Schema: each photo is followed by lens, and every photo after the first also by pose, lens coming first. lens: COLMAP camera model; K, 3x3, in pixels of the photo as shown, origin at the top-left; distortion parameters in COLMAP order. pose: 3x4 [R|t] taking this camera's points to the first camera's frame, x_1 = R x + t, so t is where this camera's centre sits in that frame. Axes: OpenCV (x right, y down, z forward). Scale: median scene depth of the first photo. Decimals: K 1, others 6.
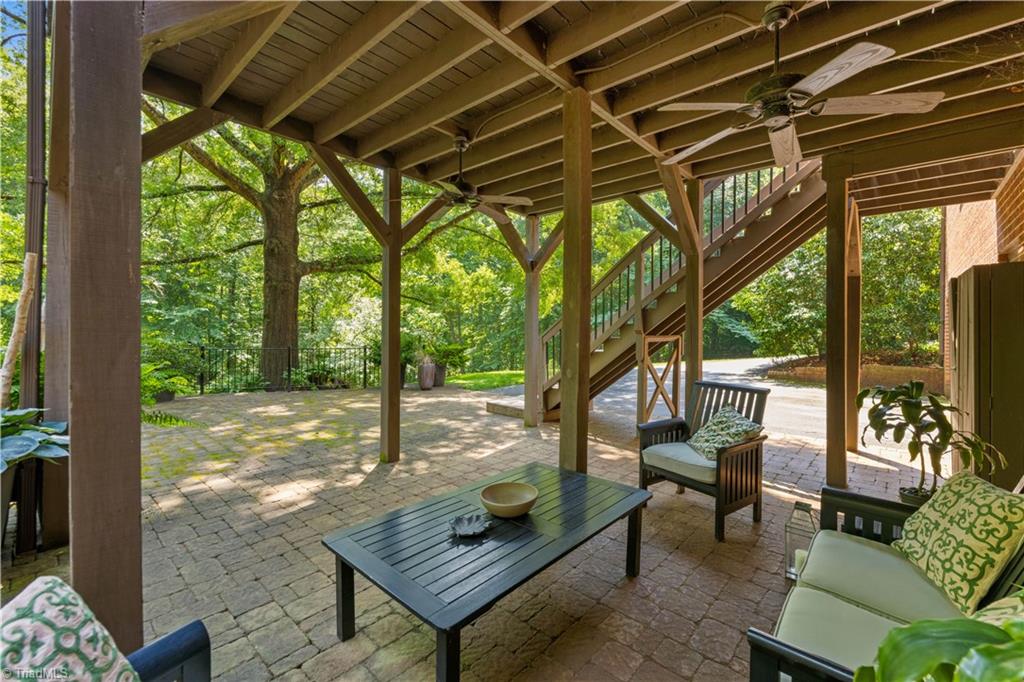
lens RADIAL K [[416.0, 0, 542.4], [0, 416.0, 328.2], [0, 0, 1]] dist [-0.011057, -0.003344]
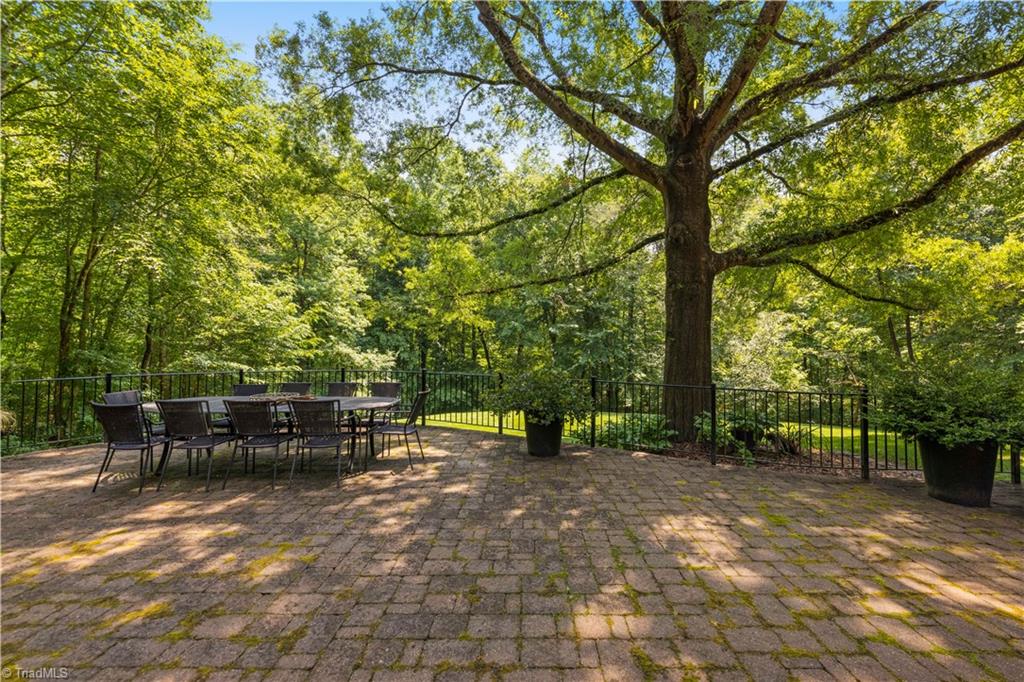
lens RADIAL K [[416.0, 0, 513.9], [0, 416.0, 343.3], [0, 0, 1]] dist [-0.011057, -0.003344]
pose [[0.605630, -0.006269, -0.795722, -0.073403], [-0.003026, 0.999944, -0.010181, -0.000813], [0.795741, 0.008574, 0.605577, 0.099288]]
